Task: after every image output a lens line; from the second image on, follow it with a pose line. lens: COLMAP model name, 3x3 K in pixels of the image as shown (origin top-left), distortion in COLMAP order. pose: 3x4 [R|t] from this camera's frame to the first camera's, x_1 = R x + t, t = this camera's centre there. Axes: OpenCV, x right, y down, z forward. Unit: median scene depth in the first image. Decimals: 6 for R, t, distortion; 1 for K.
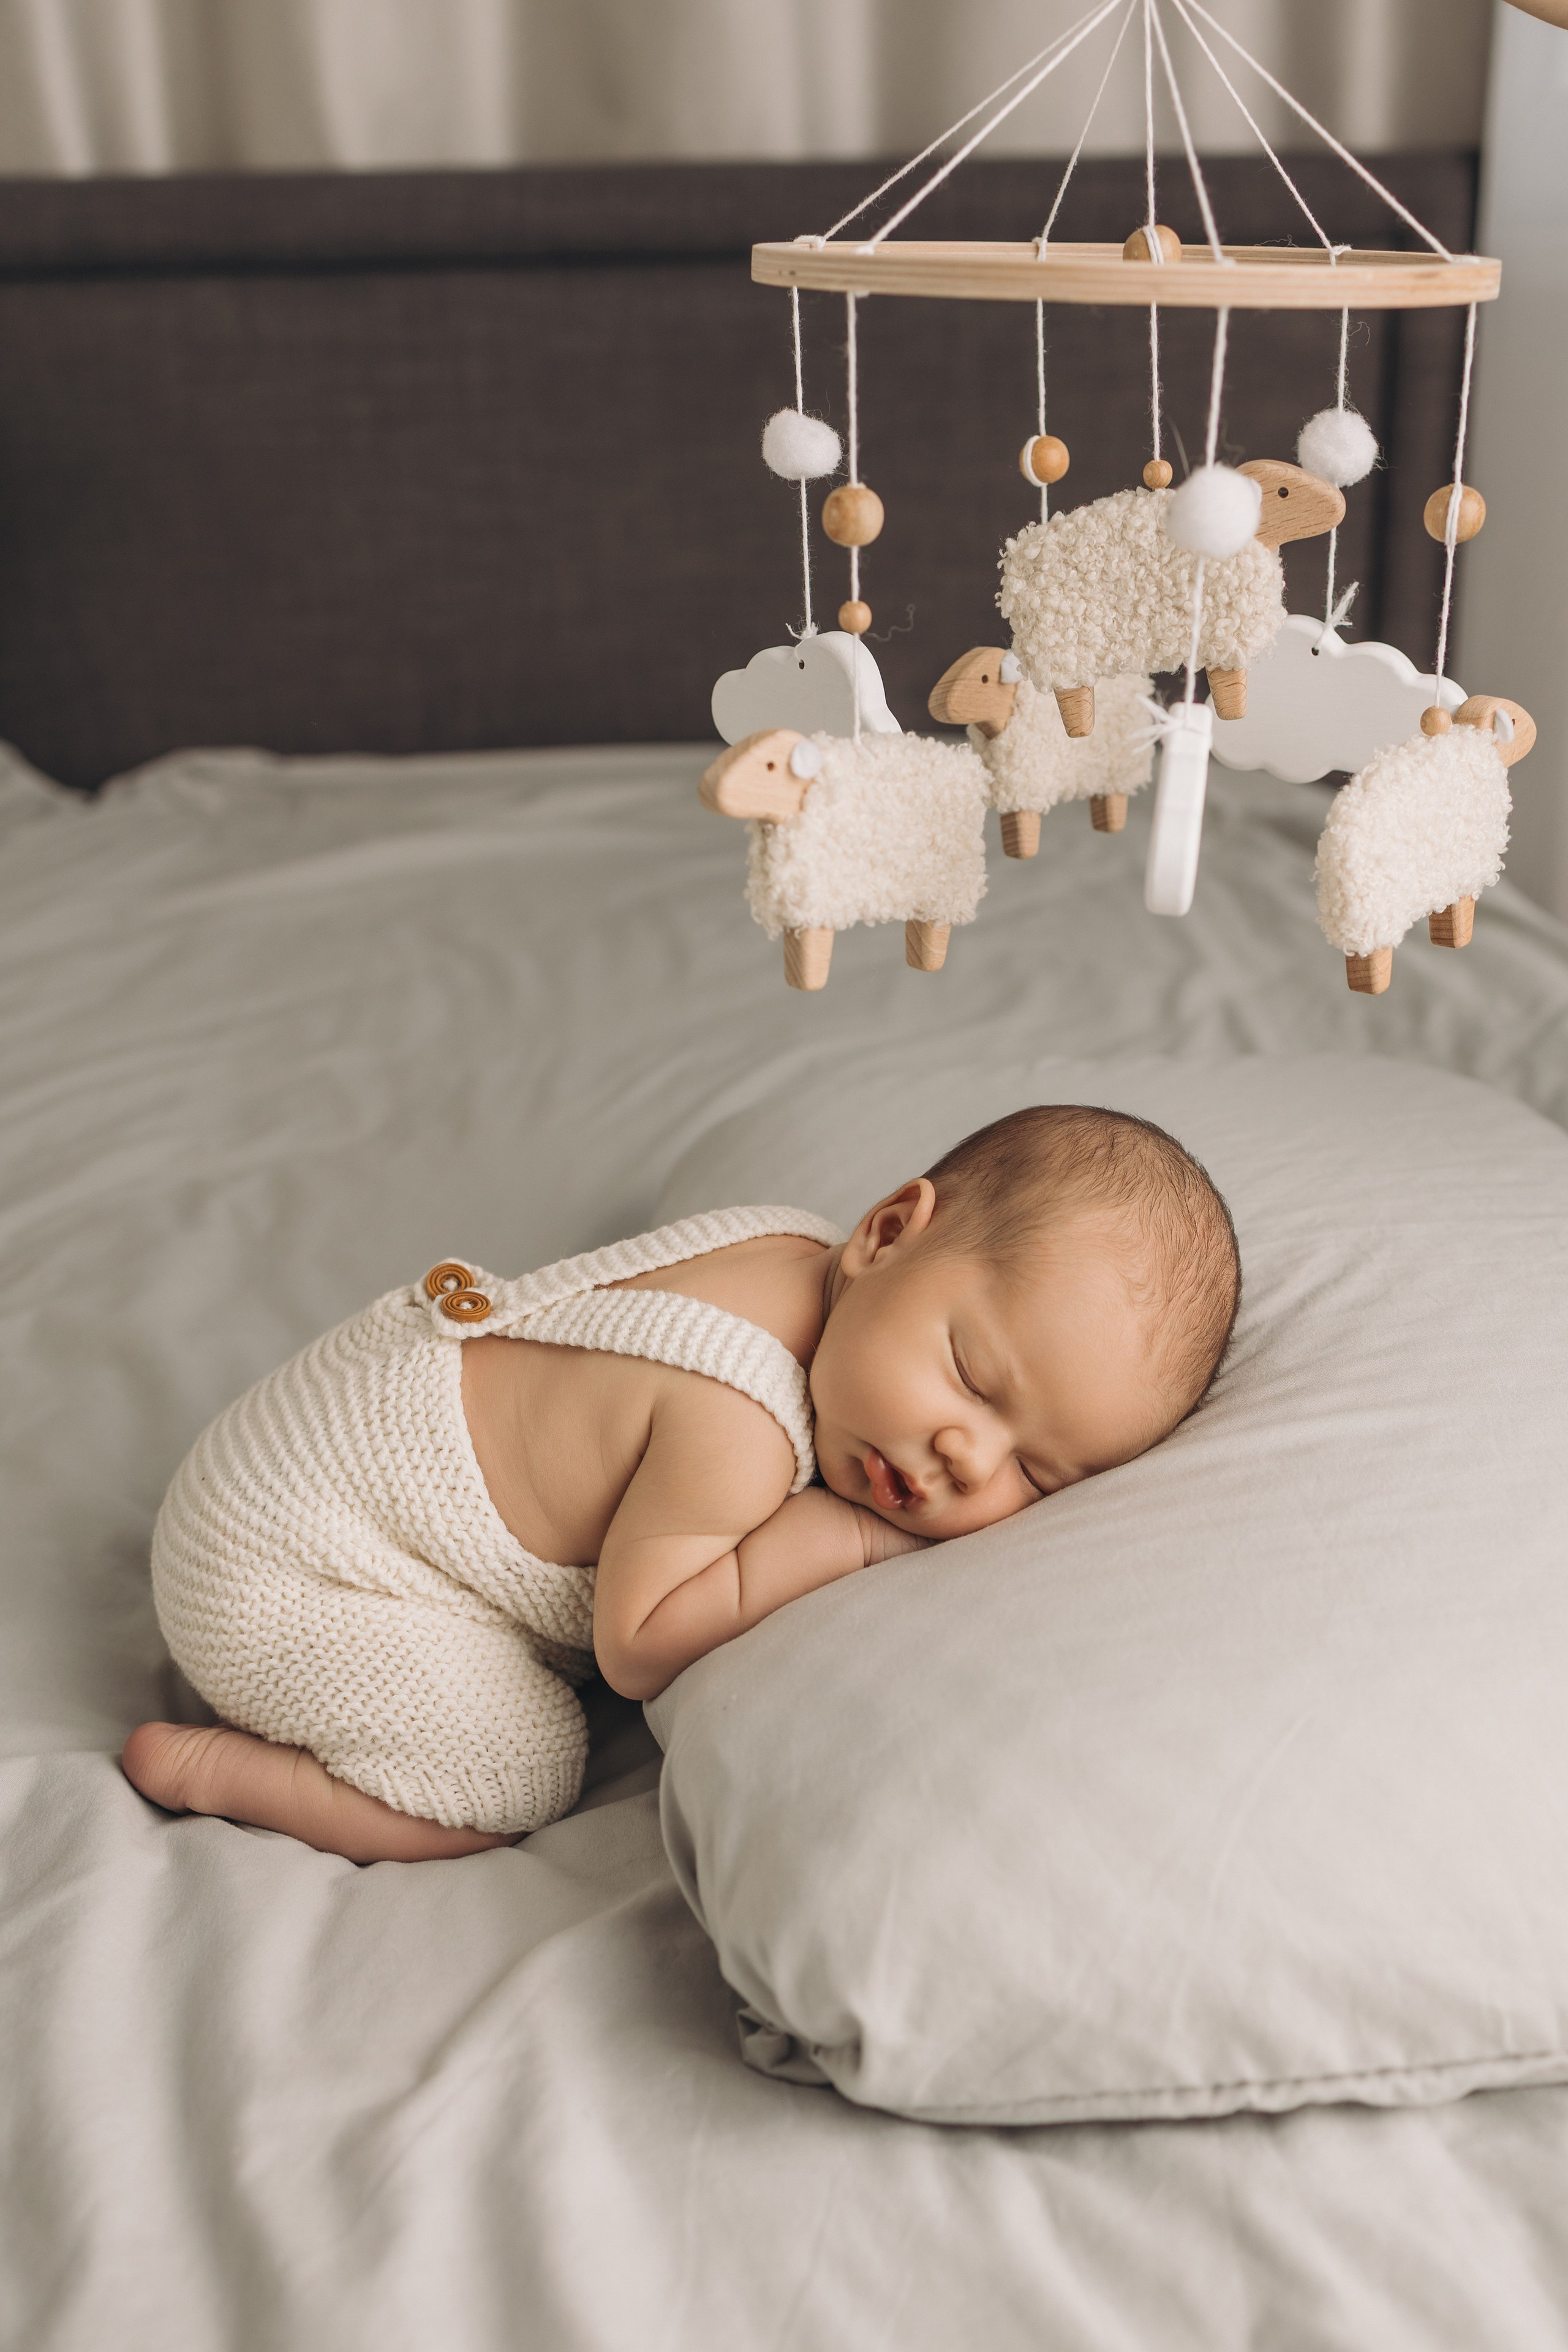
lens RADIAL K [[2402.5, 0, 784.0], [0, 2402.5, 1176.0], [0, 0, 1]] dist [0.019822, 0.009861]
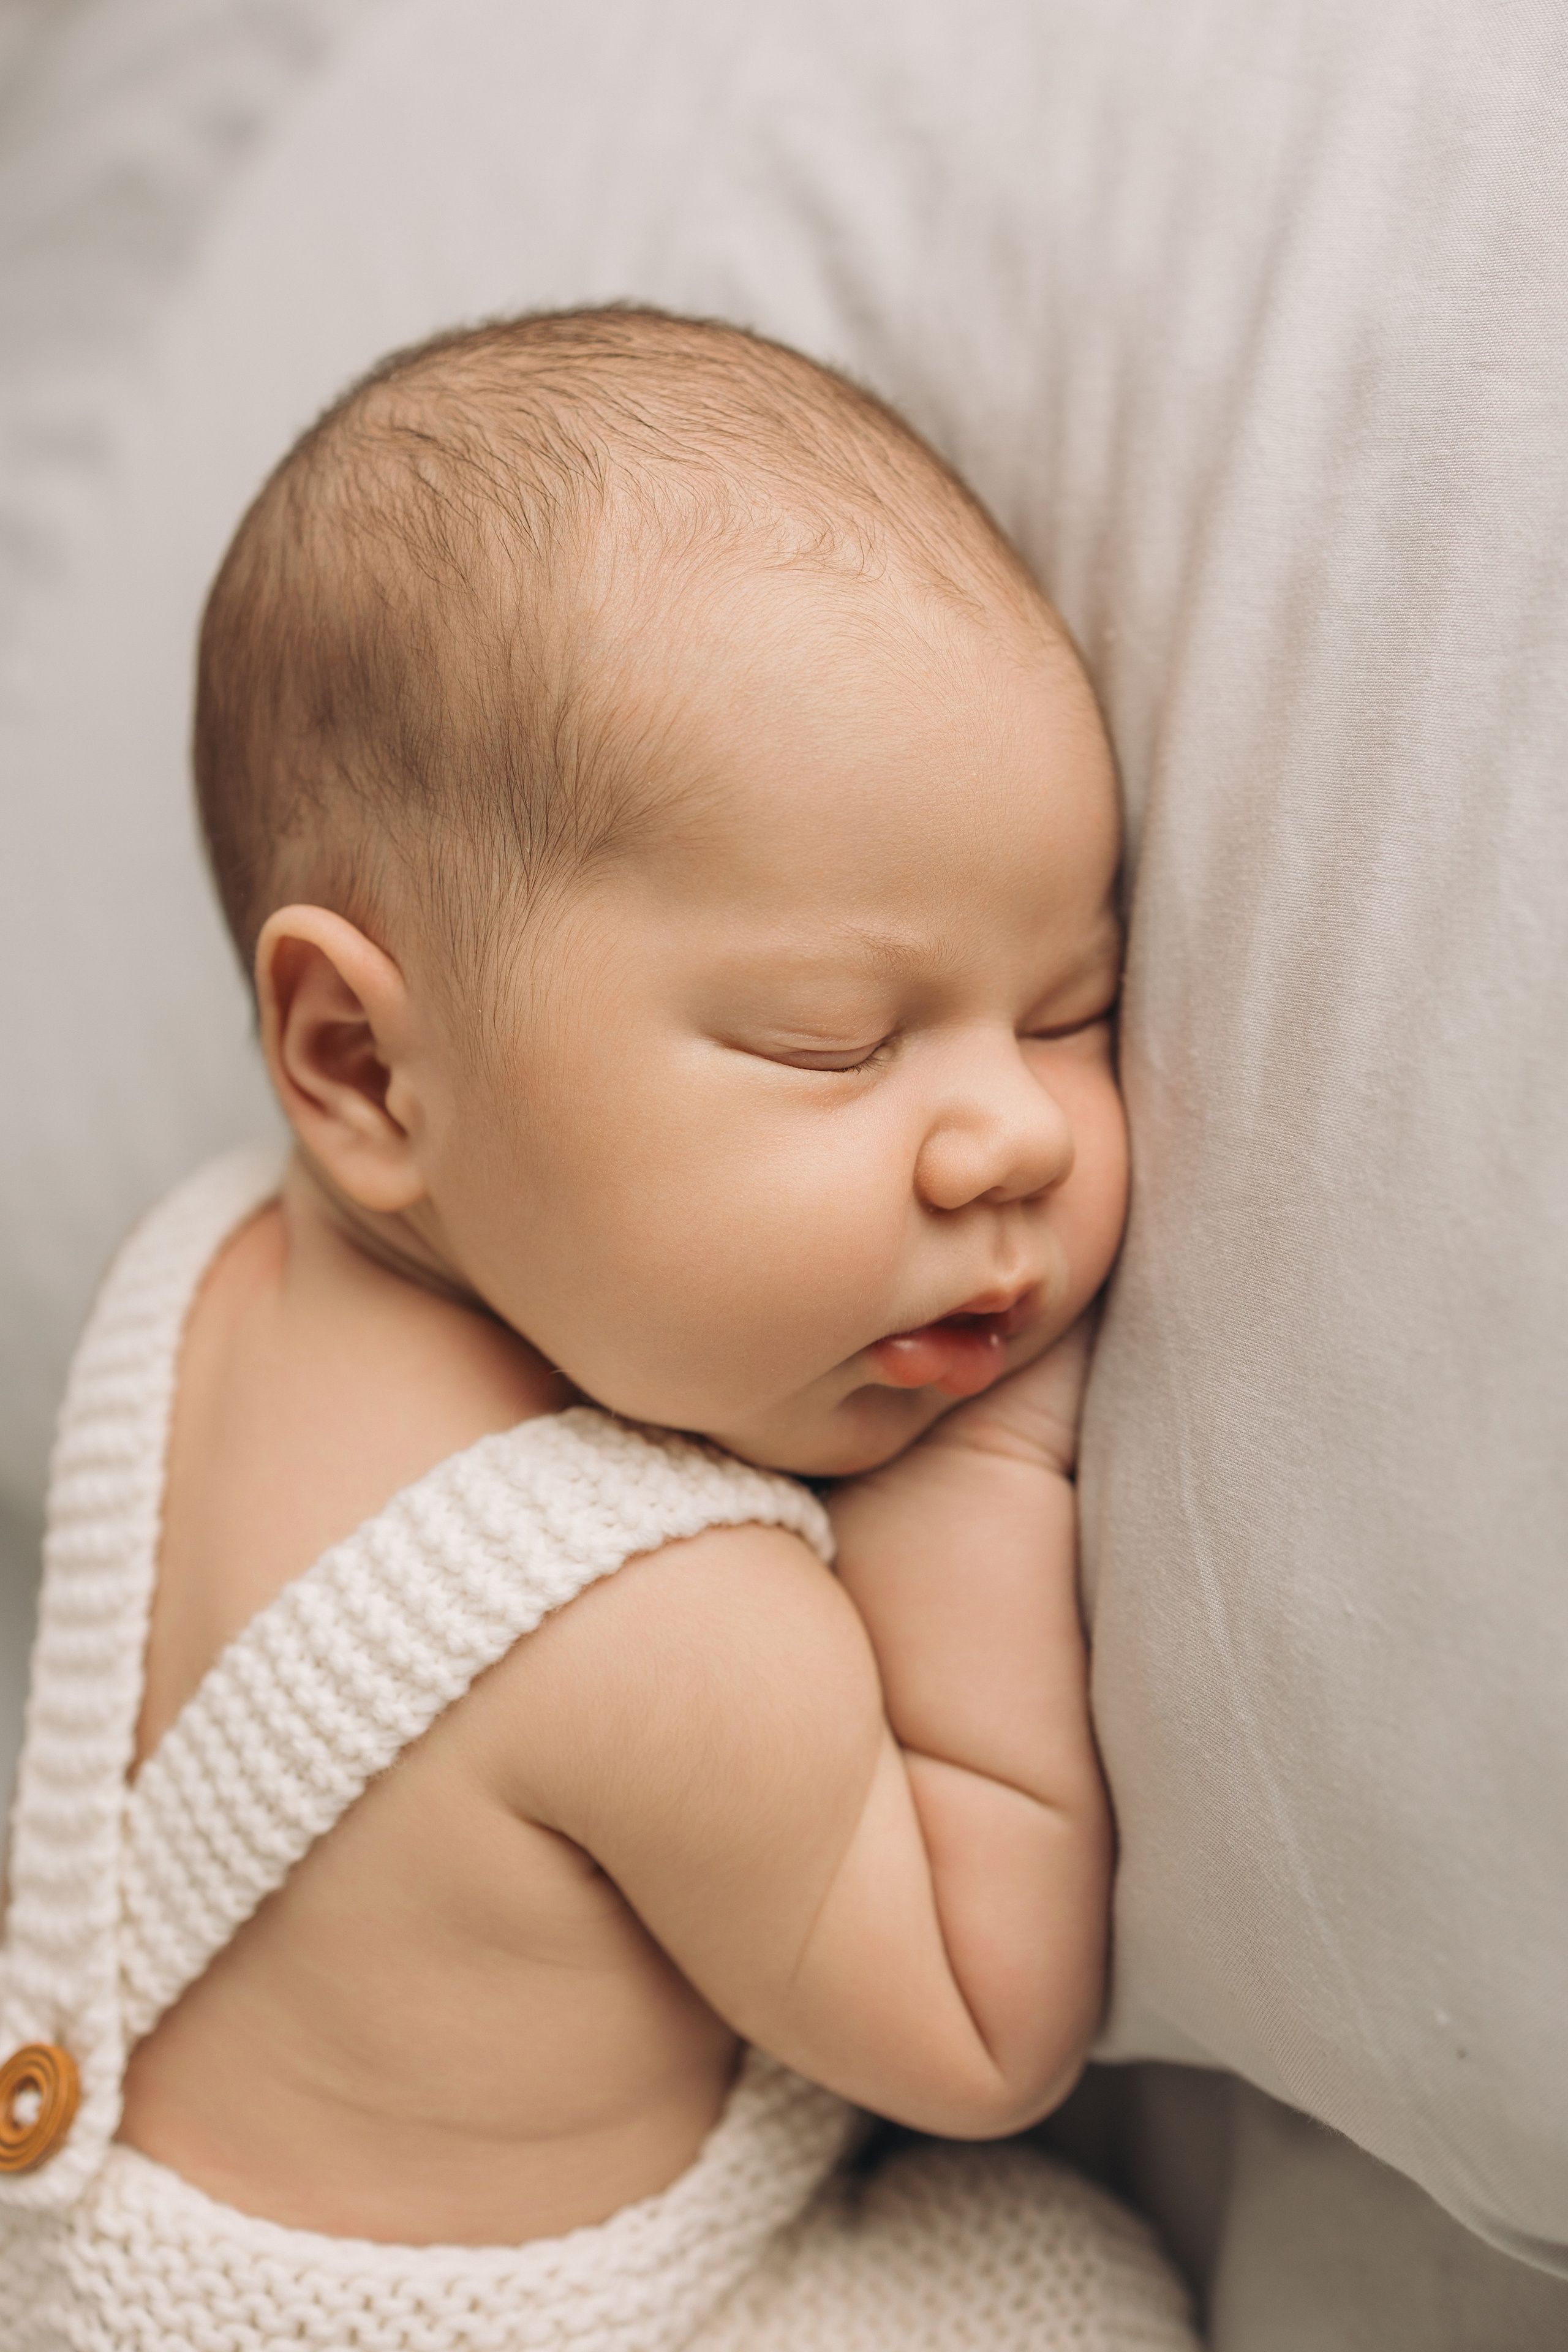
lens RADIAL K [[2402.5, 0, 784.0], [0, 2402.5, 1176.0], [0, 0, 1]] dist [0.019822, 0.009861]
pose [[0.417651, -0.897978, 0.138572, 0.001835], [0.840346, 0.439752, 0.316918, -0.034225], [-0.345523, -0.015912, 0.938275, 0.610972]]
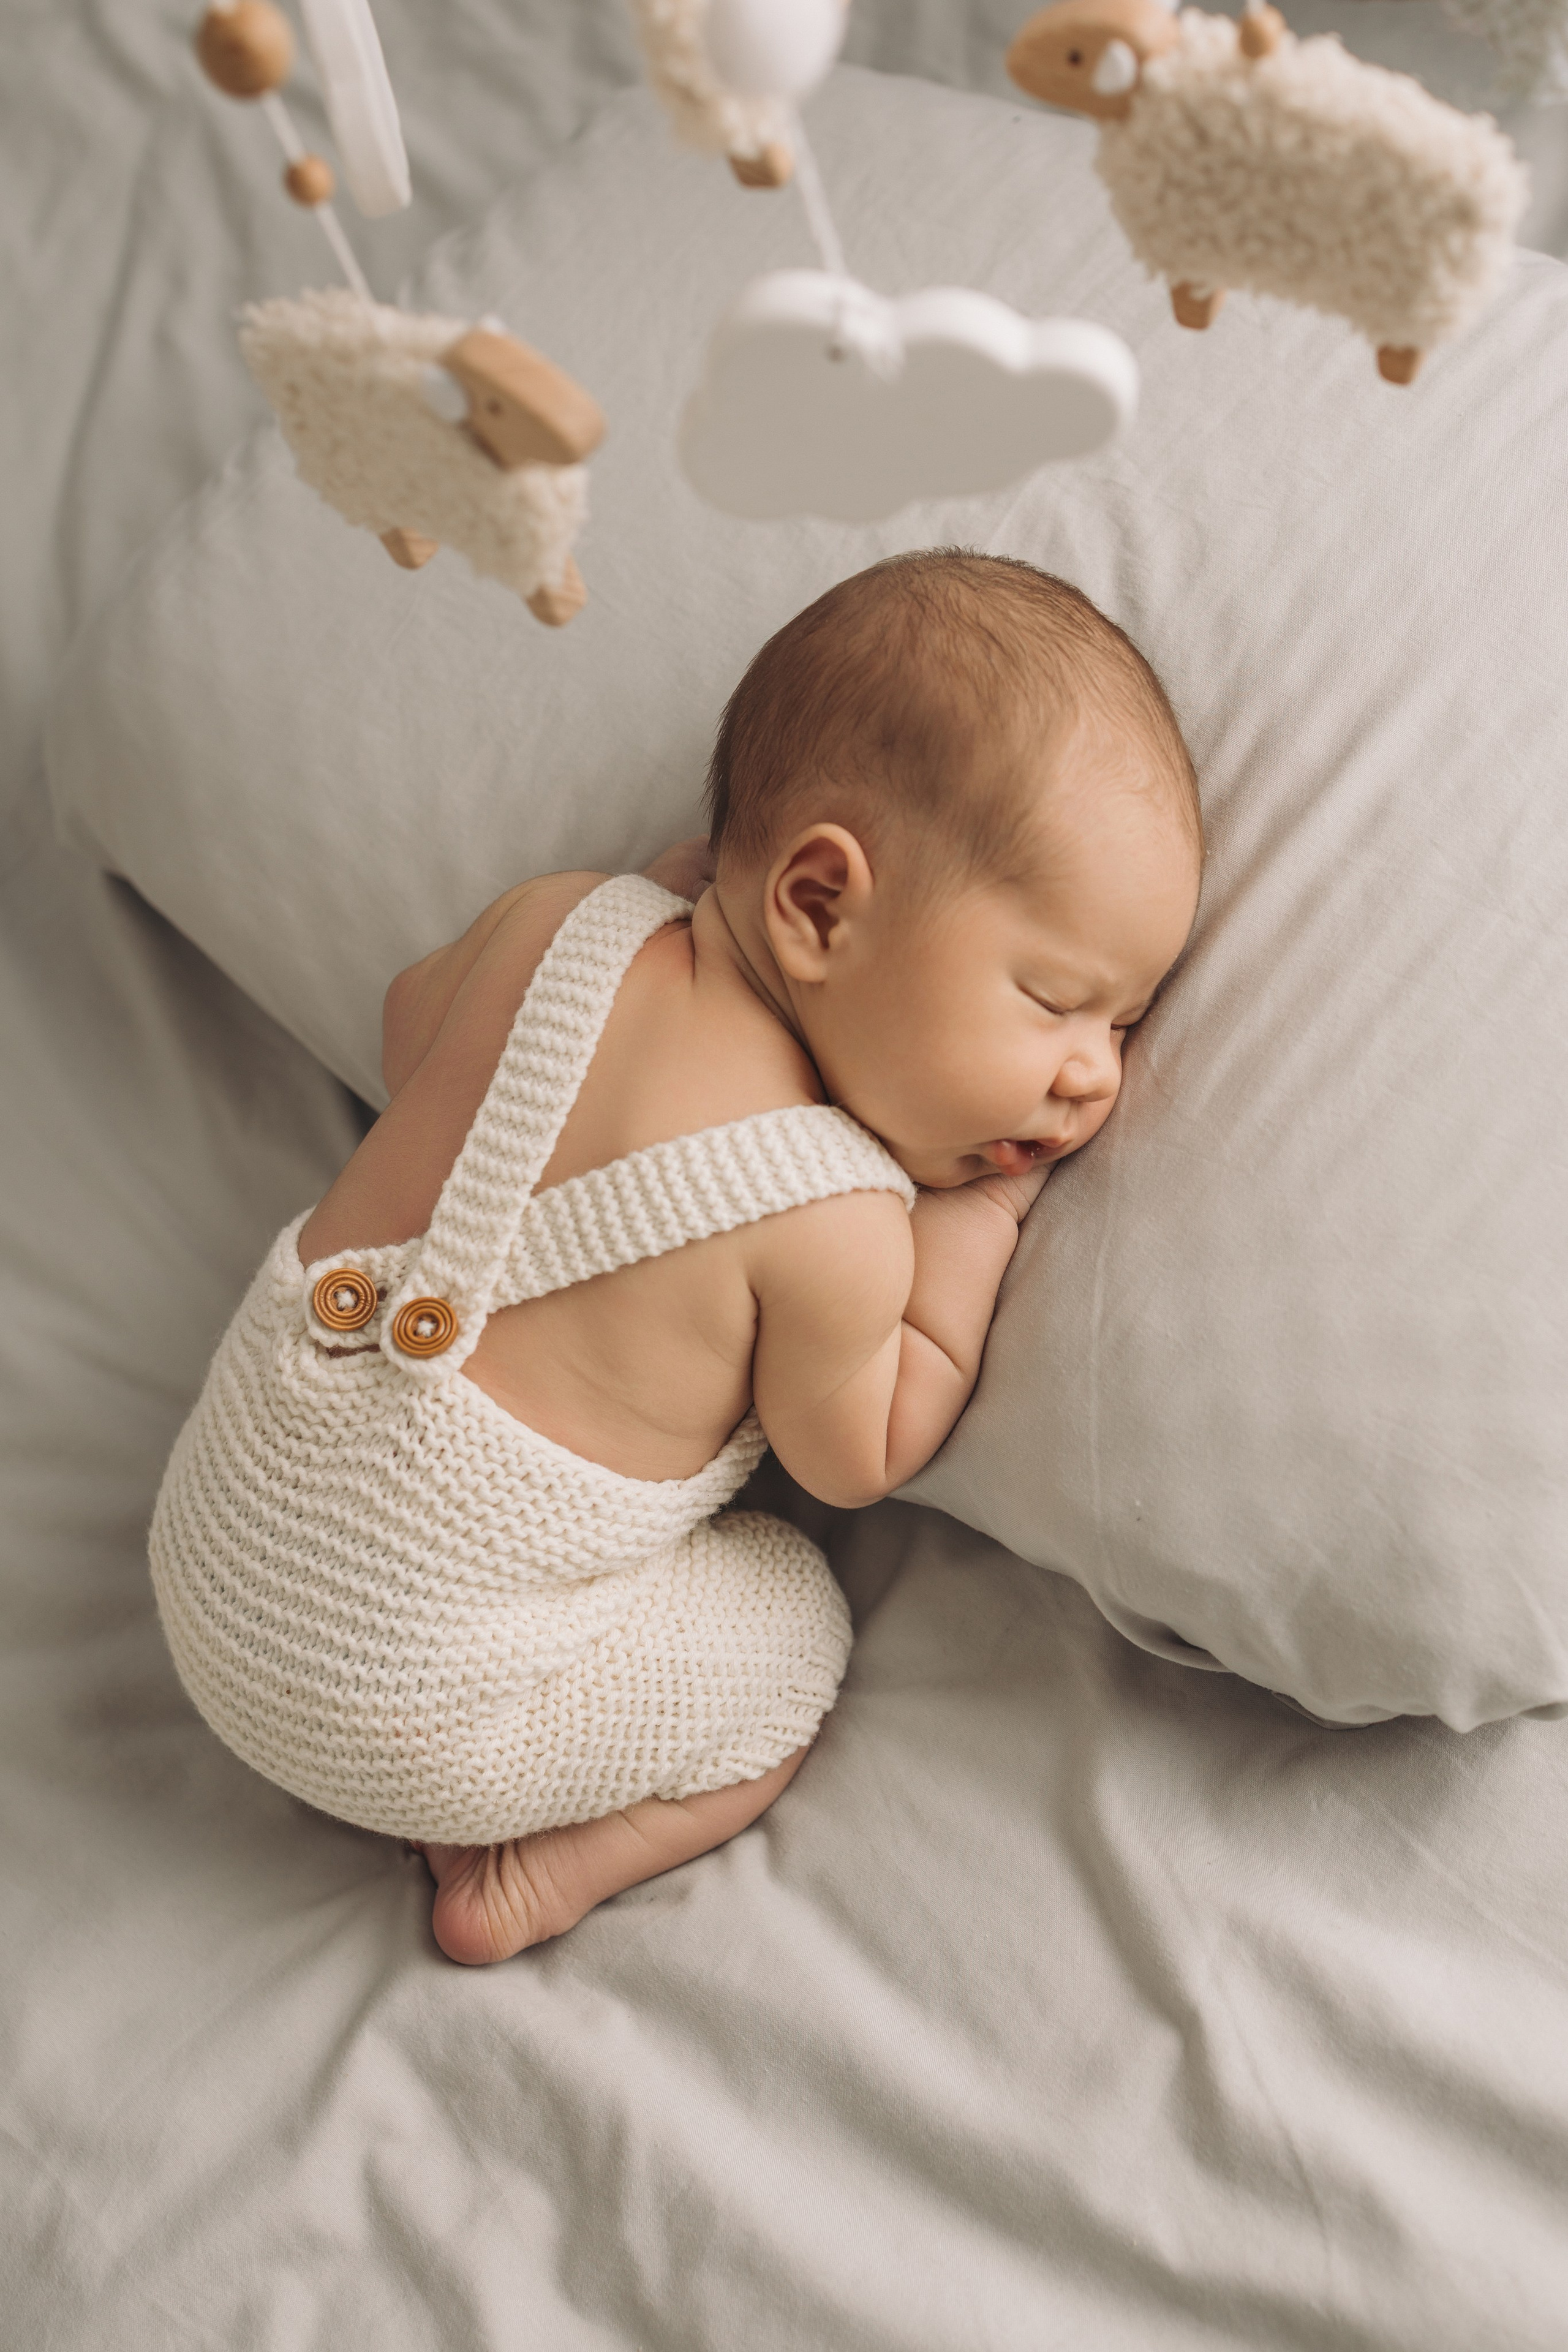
lens RADIAL K [[2220.2, 0, 684.2], [0, 2220.2, 1162.2], [0, 0, 1]] dist [-0.003478, 0.003105]
pose [[0.701399, -0.686731, 0.190895, -0.179036], [0.489006, 0.658477, 0.572086, -0.351102], [-0.518569, -0.307911, 0.797670, 0.432967]]
